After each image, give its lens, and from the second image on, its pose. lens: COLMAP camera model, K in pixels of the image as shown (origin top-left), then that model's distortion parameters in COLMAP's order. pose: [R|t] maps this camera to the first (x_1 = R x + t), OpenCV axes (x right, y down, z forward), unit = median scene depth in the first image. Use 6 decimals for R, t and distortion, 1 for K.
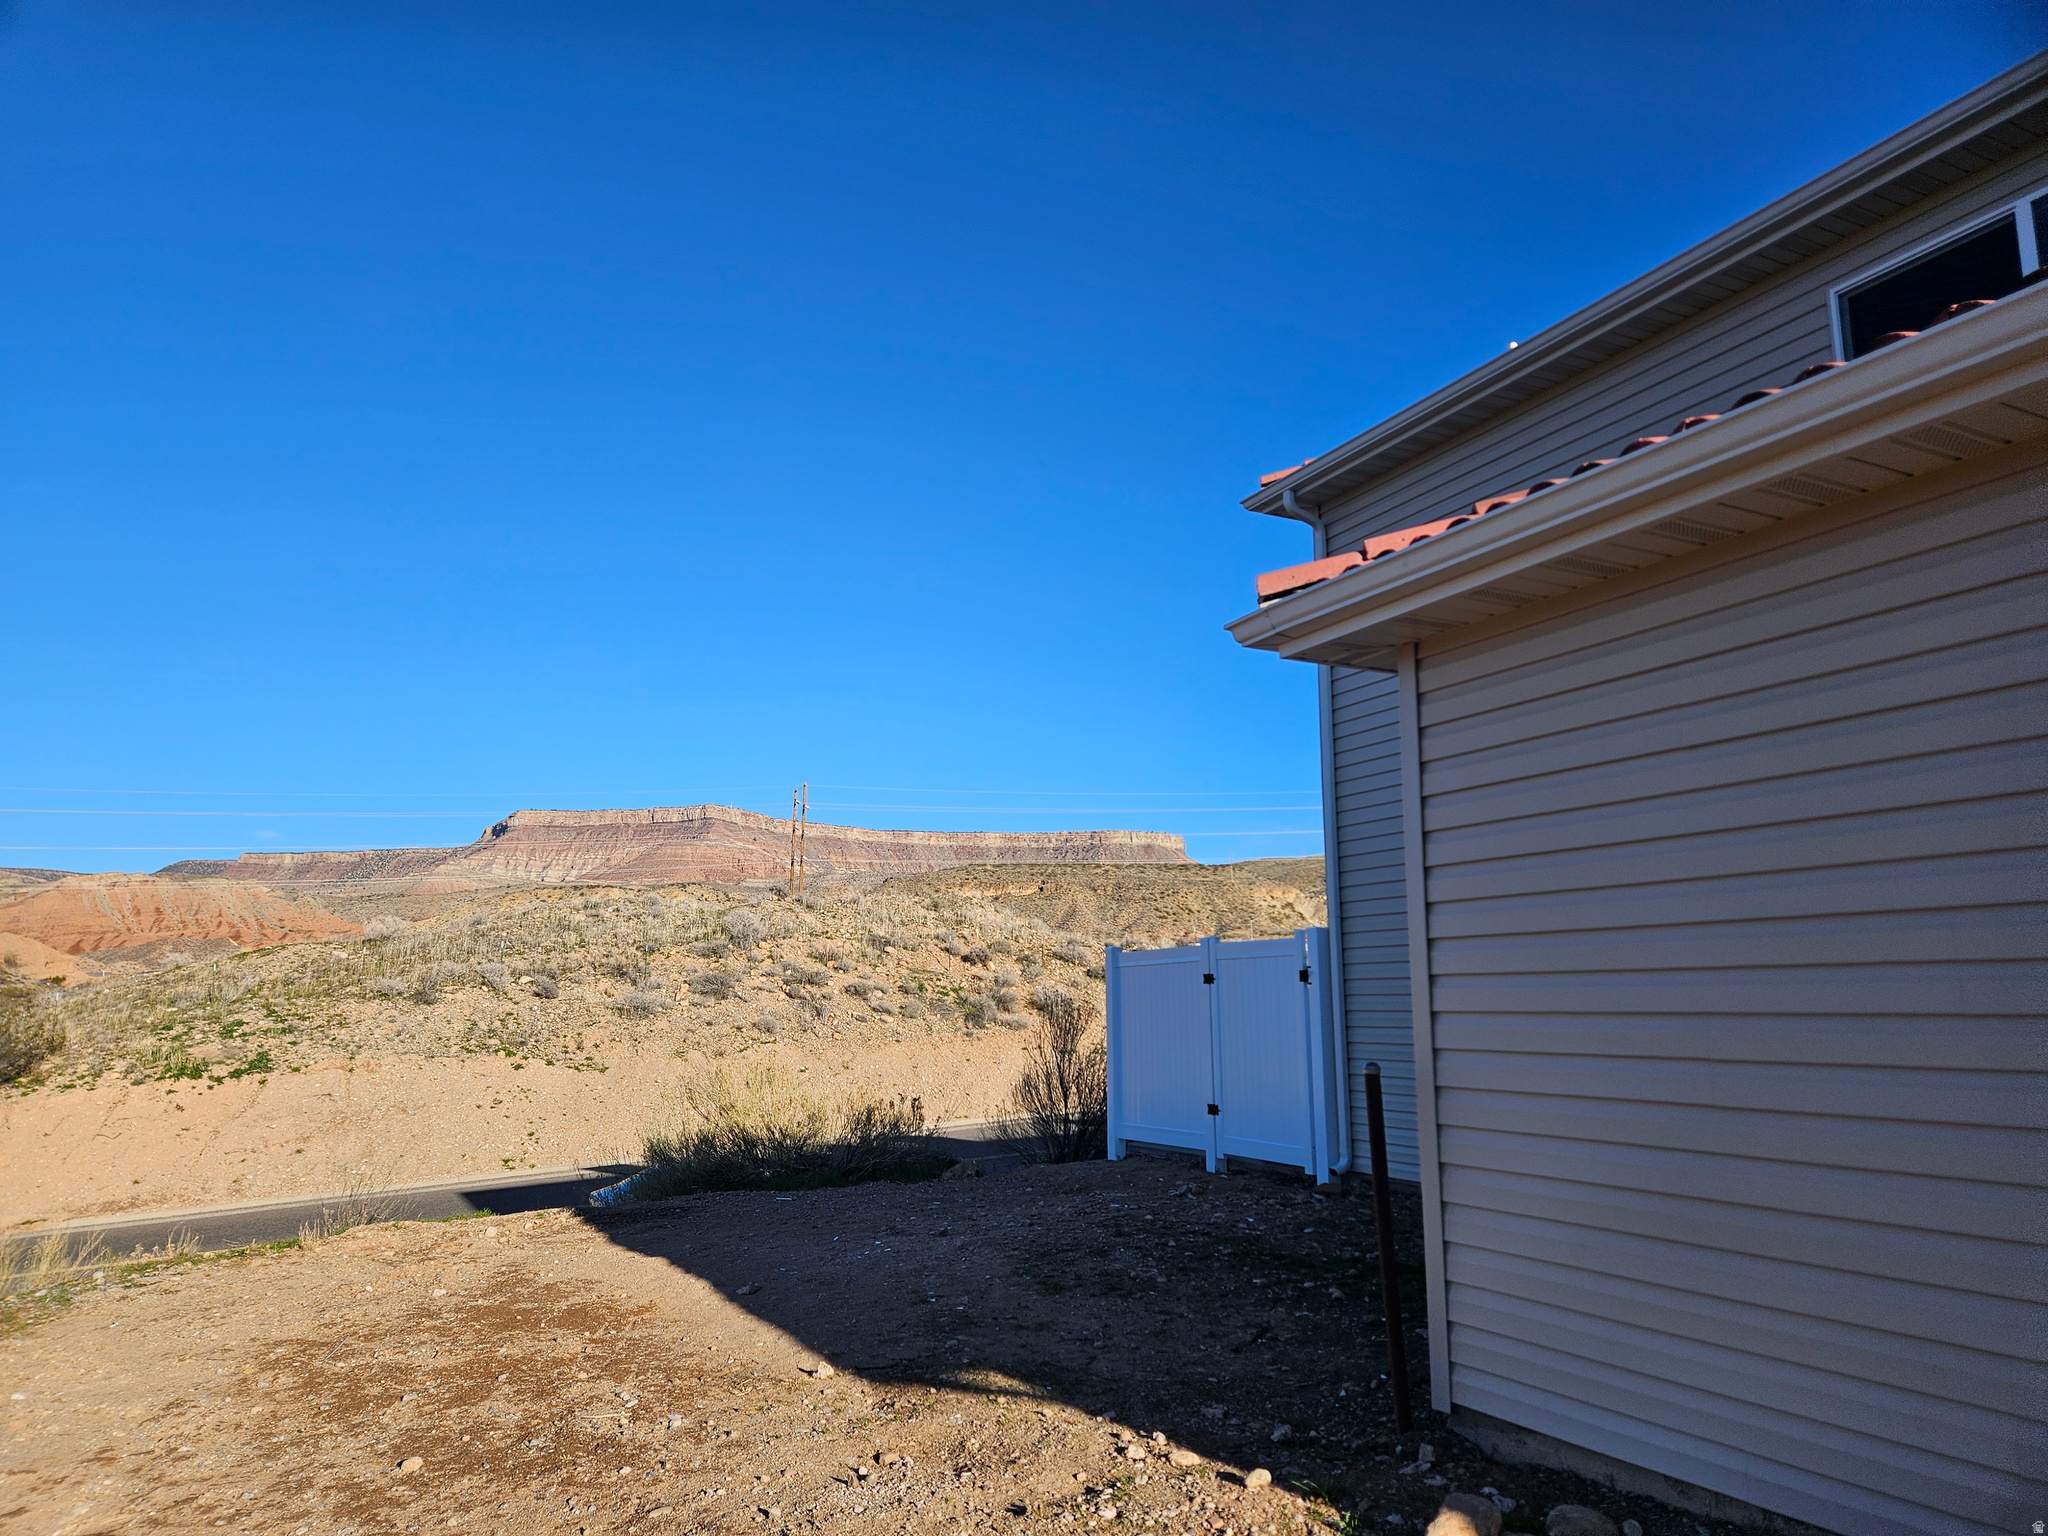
lens RADIAL K [[1368.1, 0, 1004.3], [0, 1368.1, 775.3], [0, 0, 1]] dist [0.084642, -0.070750]
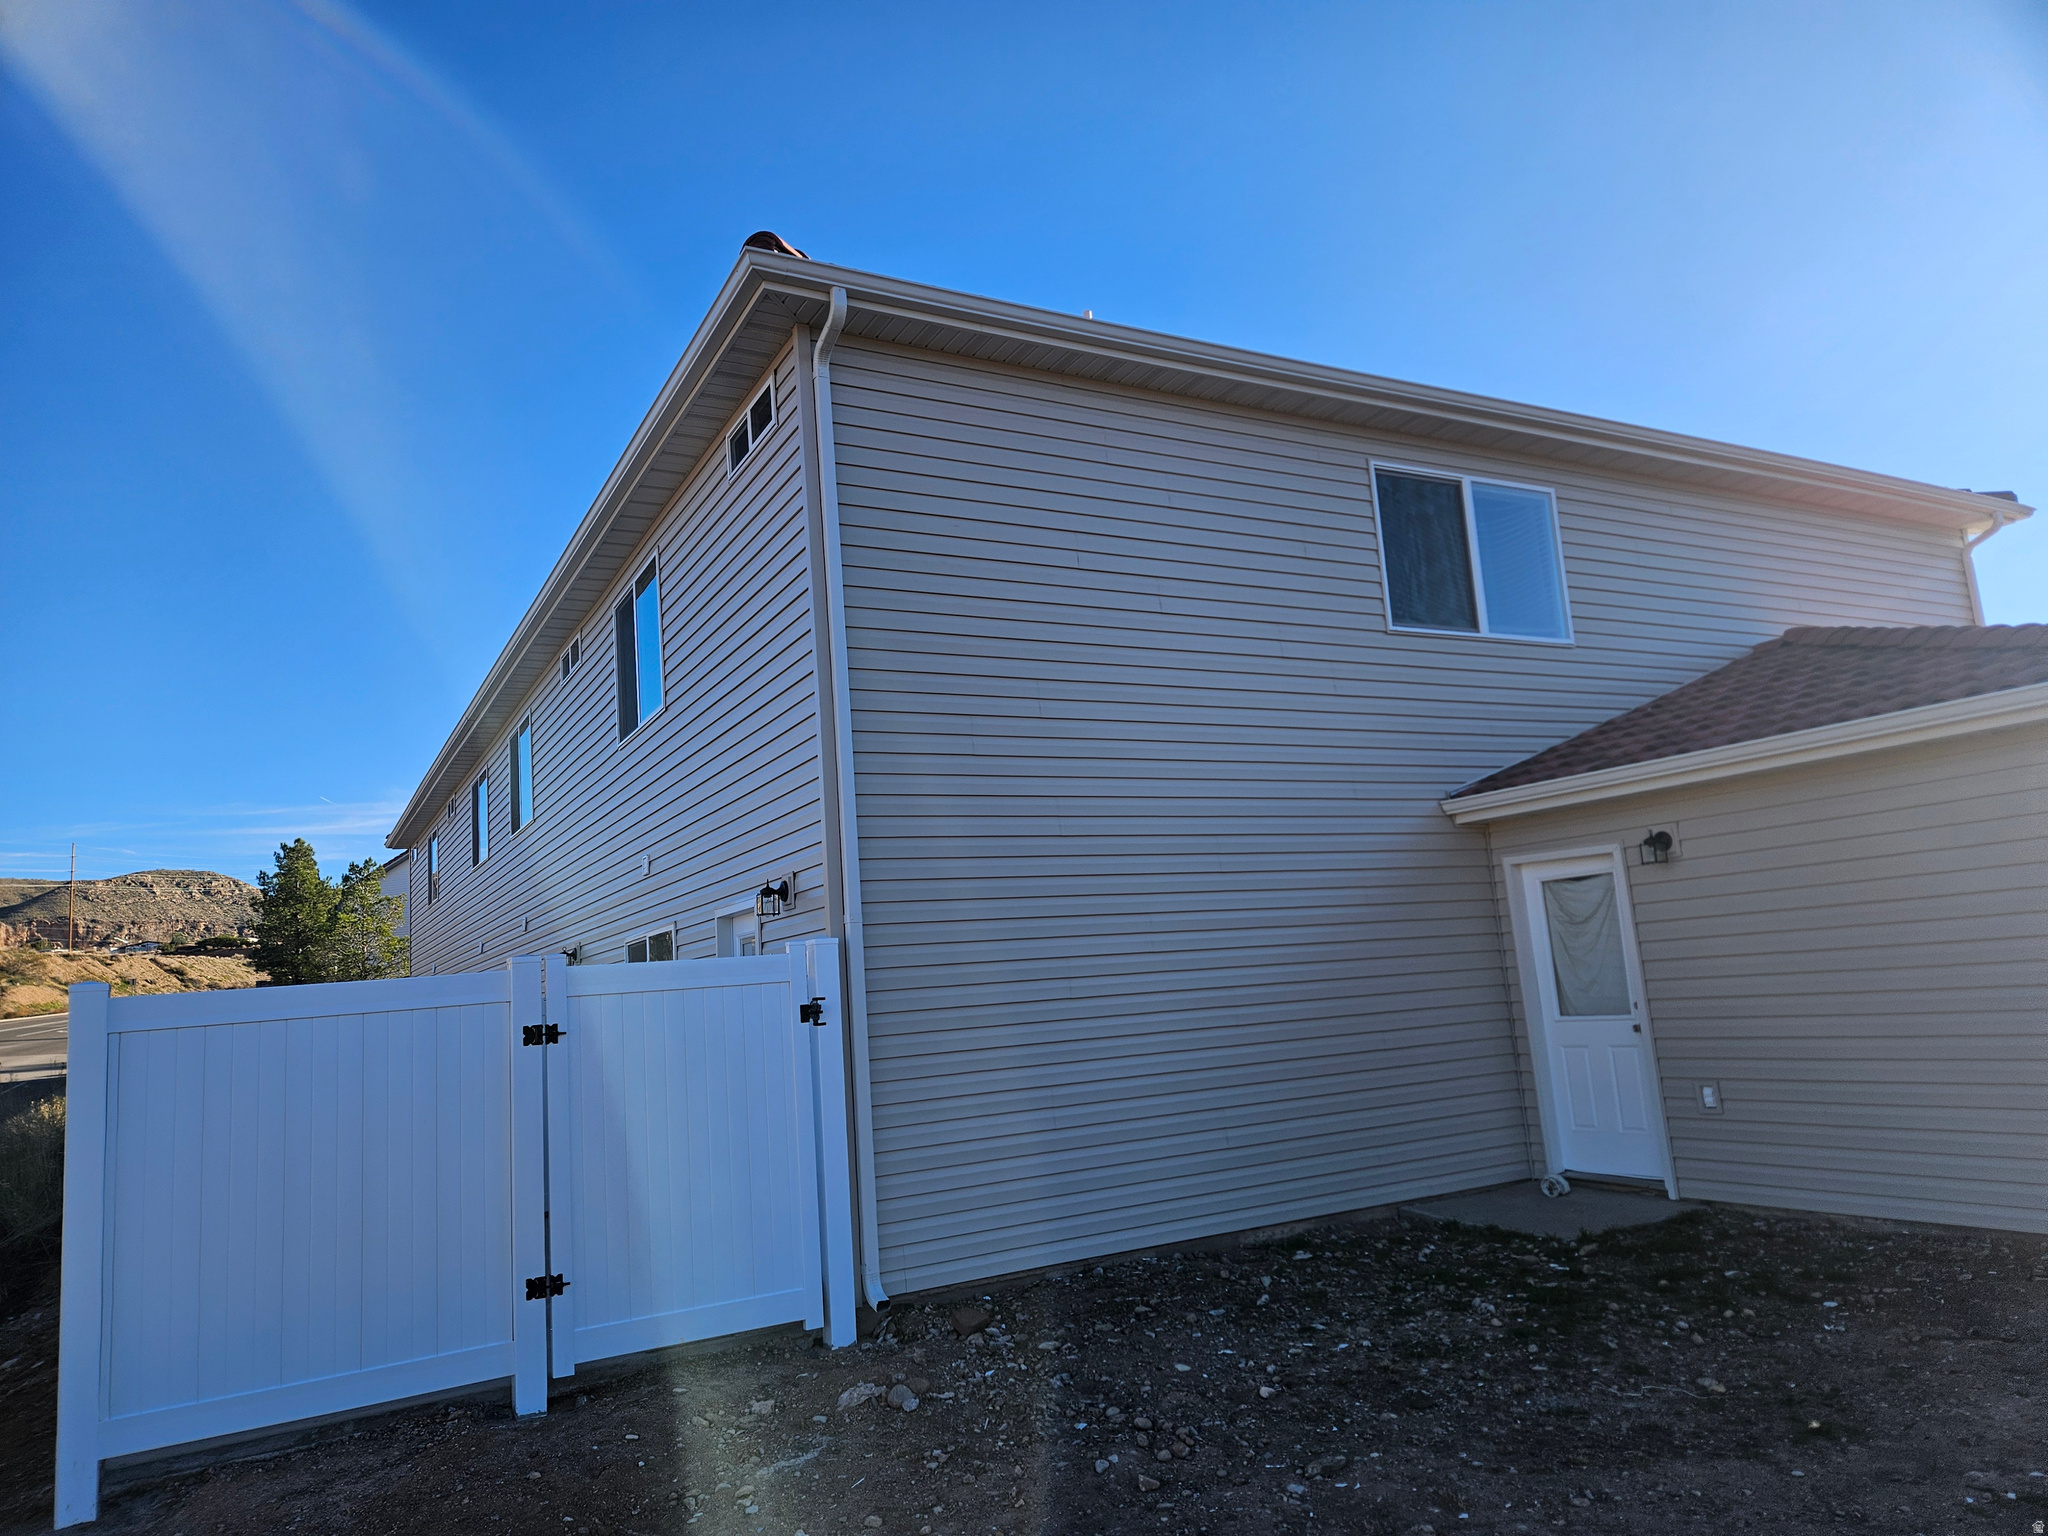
lens RADIAL K [[1368.1, 0, 1004.3], [0, 1368.1, 775.3], [0, 0, 1]] dist [0.084642, -0.070750]
pose [[-0.030147, 0.167602, 0.985394, -0.446920], [-0.095921, 0.980807, -0.169757, 0.139656], [-0.994932, -0.099638, -0.013492, 0.946561]]
